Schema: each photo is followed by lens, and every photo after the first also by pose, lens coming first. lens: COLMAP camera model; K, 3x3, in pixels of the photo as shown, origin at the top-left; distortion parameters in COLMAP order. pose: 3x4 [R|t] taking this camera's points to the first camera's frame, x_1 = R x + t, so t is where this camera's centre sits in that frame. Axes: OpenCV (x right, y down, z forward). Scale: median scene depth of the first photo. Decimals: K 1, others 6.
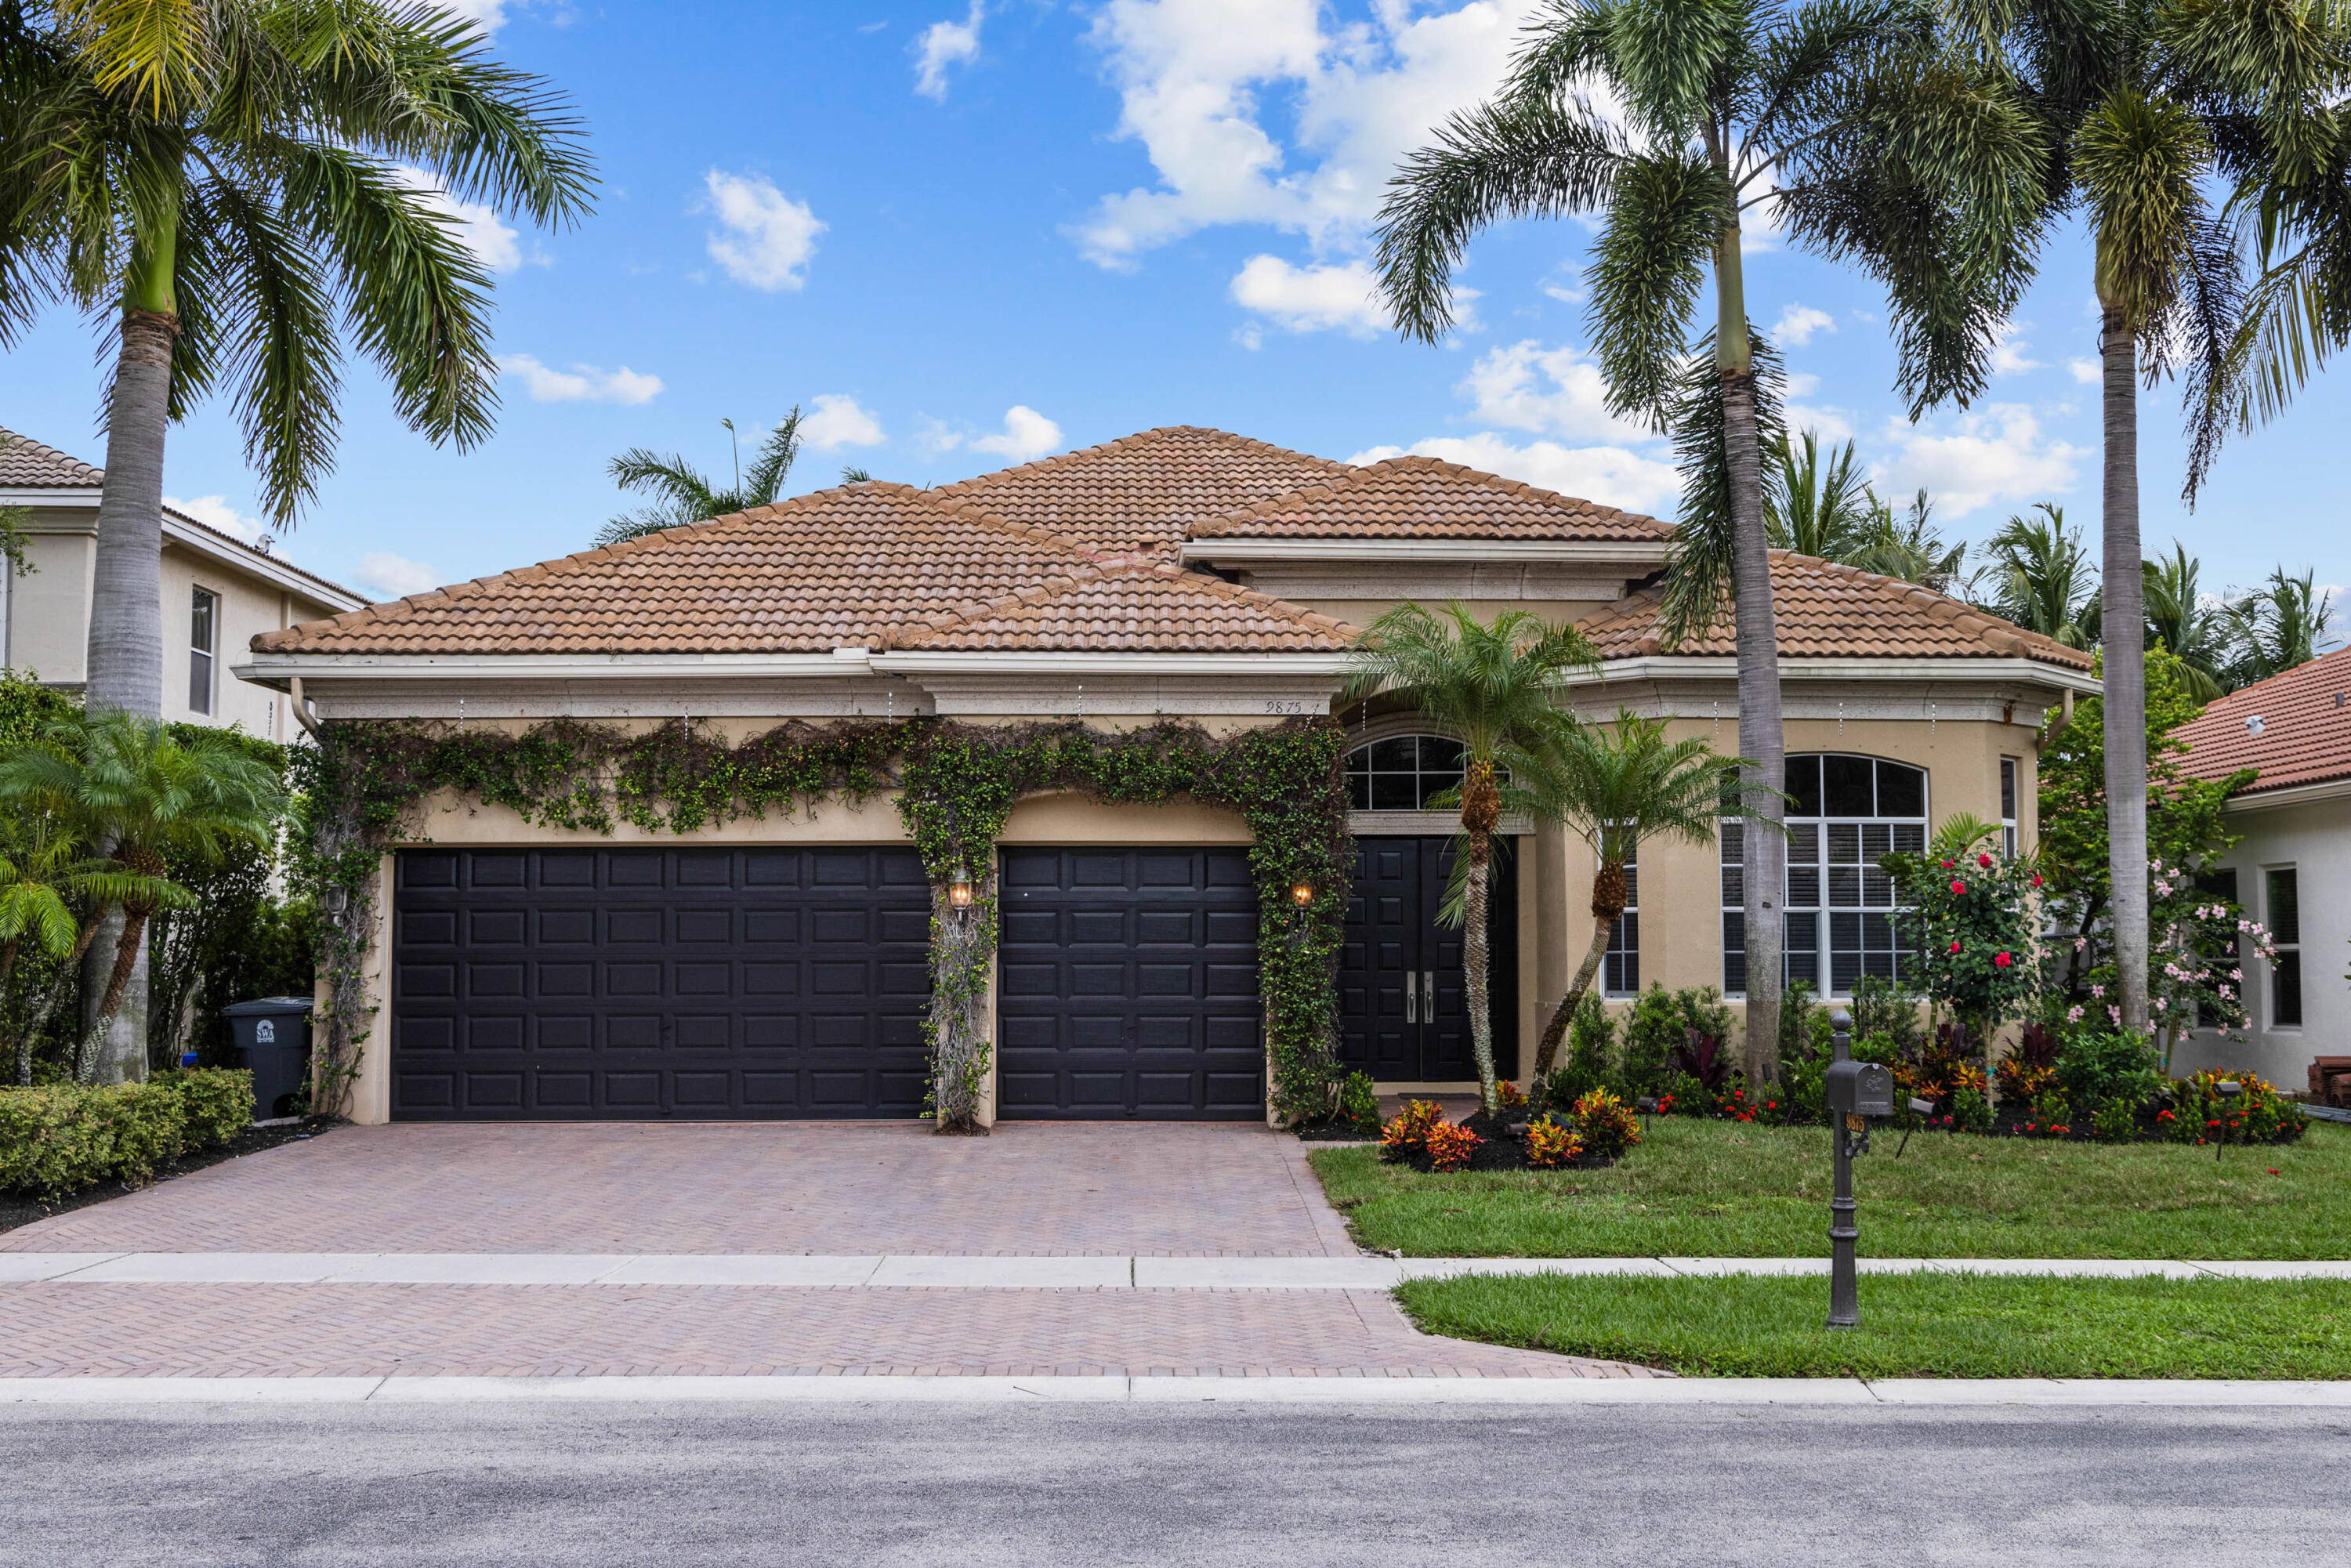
lens RADIAL K [[2454.0, 0, 1174.2], [0, 2454.0, 777.0], [0, 0, 1]] dist [0.018647, 0.000000]
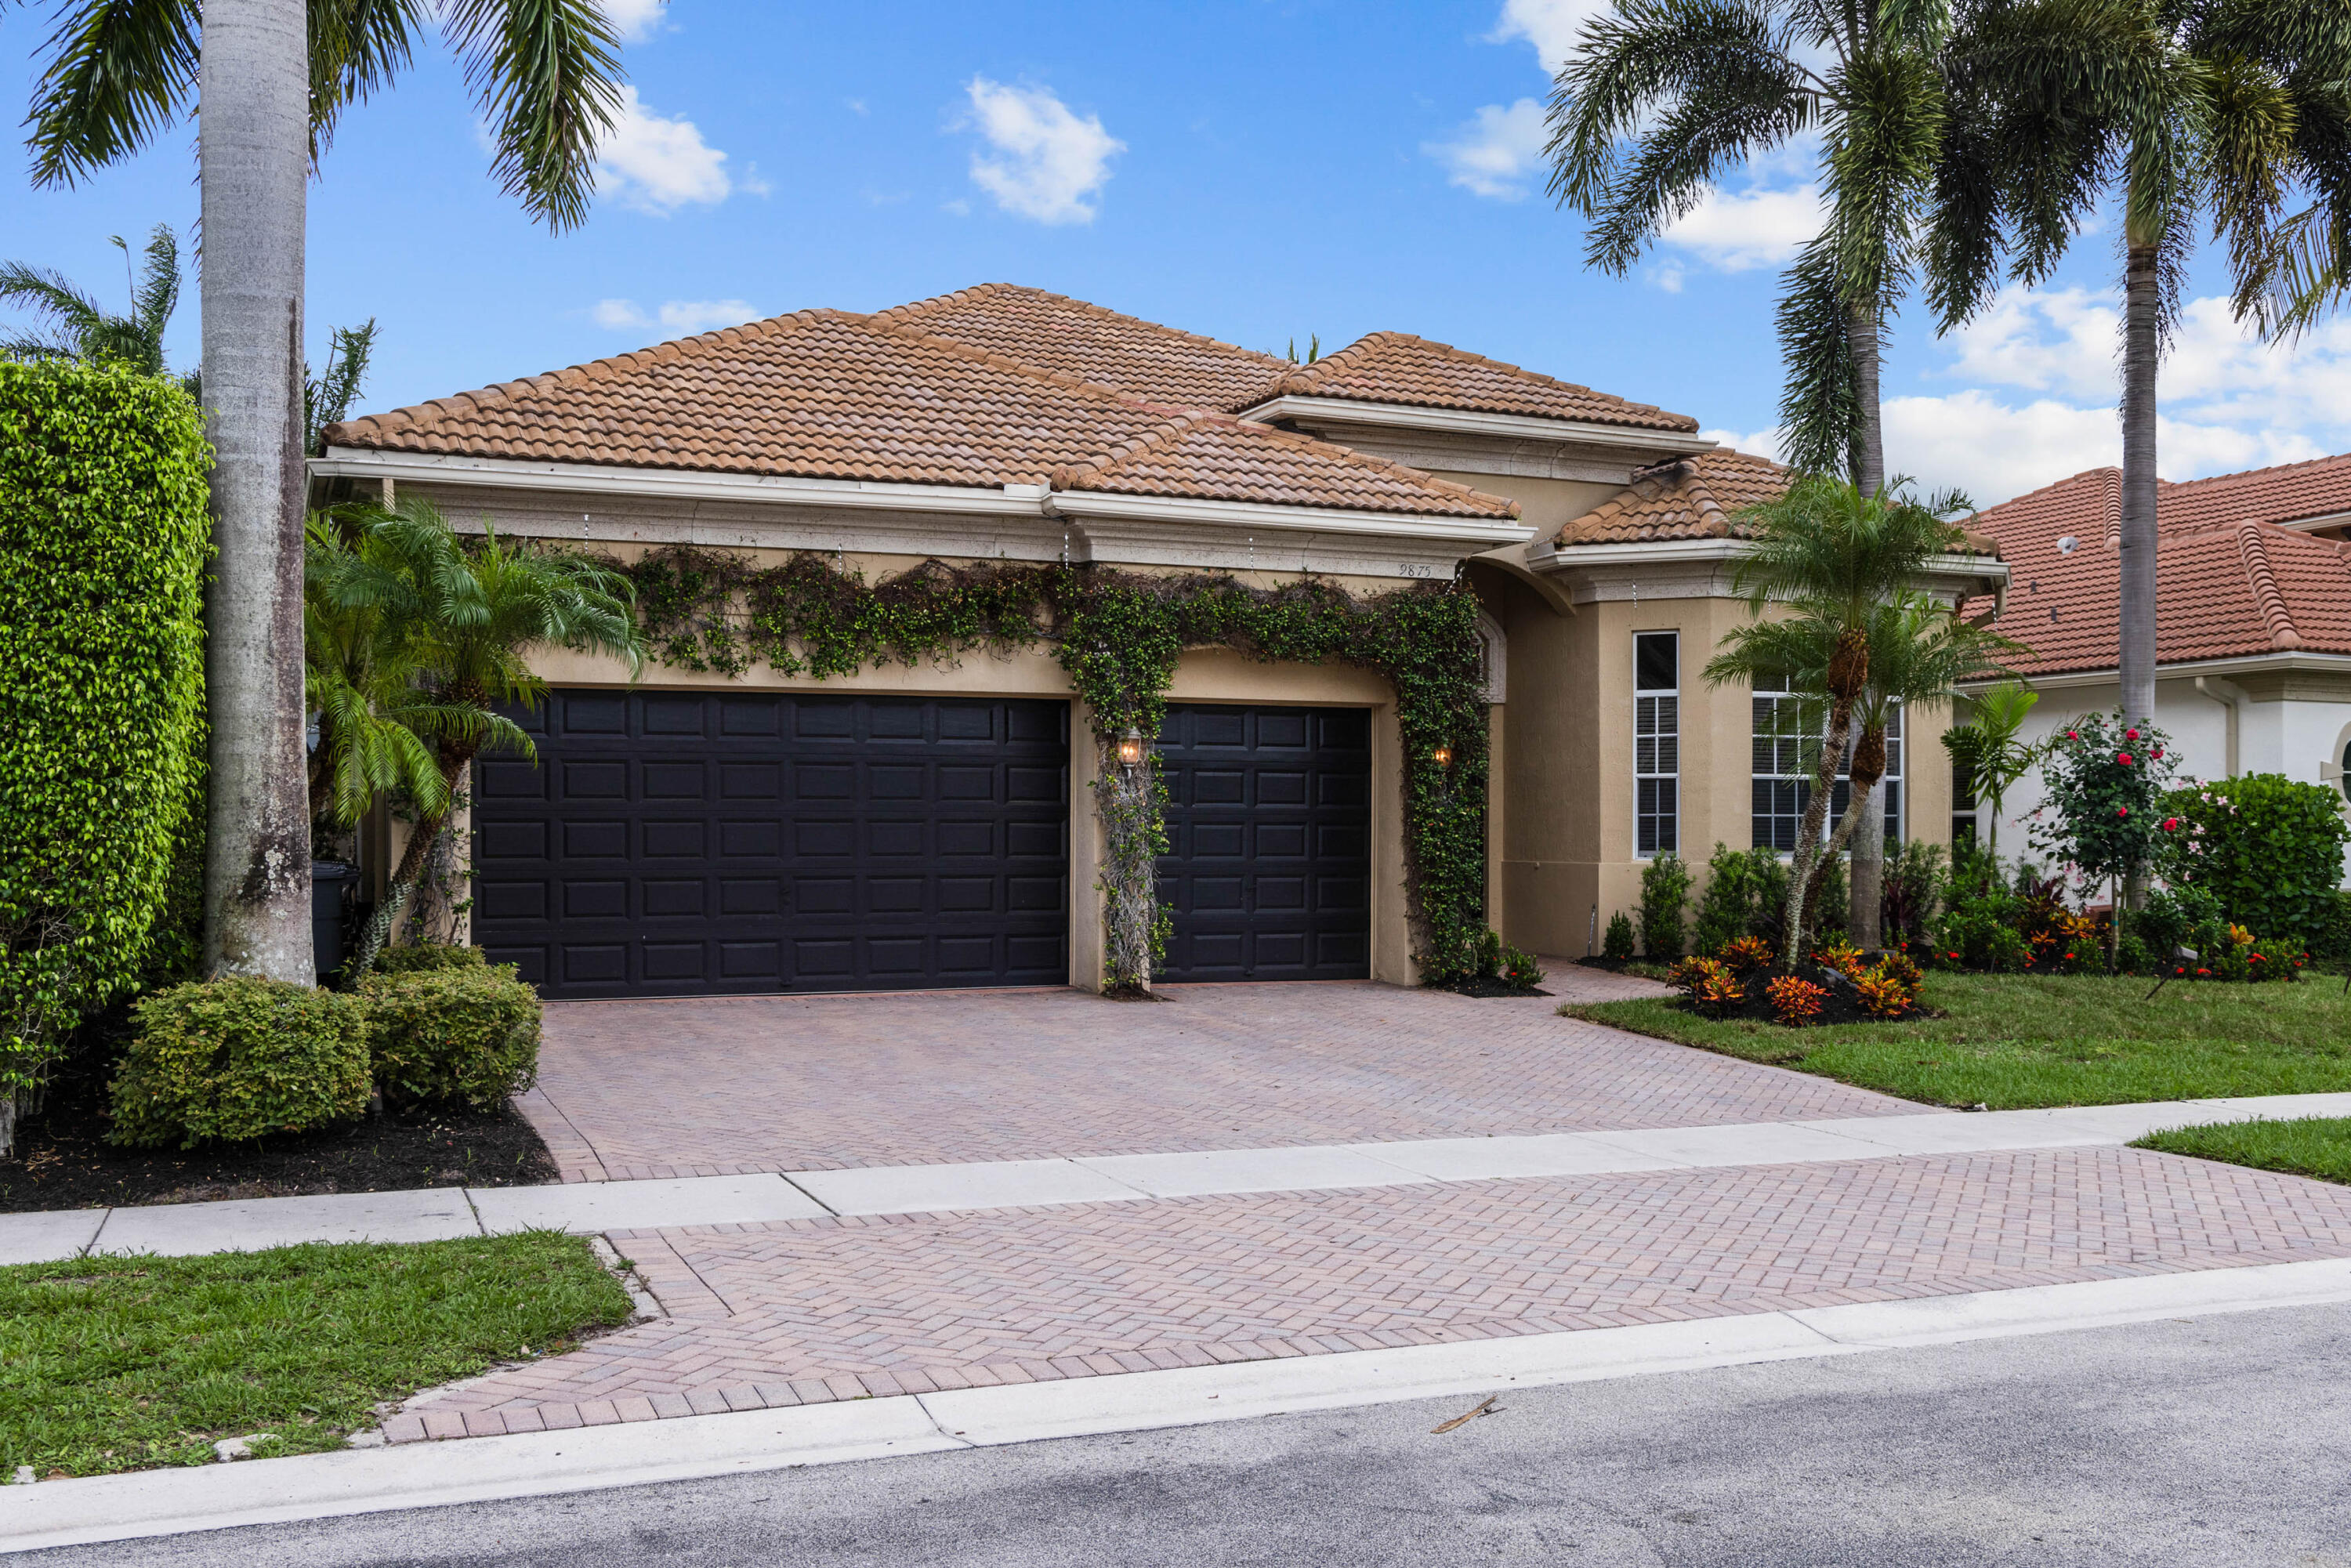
lens RADIAL K [[2193.2, 0, 1178.0], [0, 2193.2, 797.6], [0, 0, 1]] dist [0.017711, 0.000000]
pose [[0.926912, 0.007680, 0.375199, -0.381355], [-0.031640, 0.997830, 0.057742, 0.015728], [-0.373942, -0.065394, 0.925144, 0.197905]]
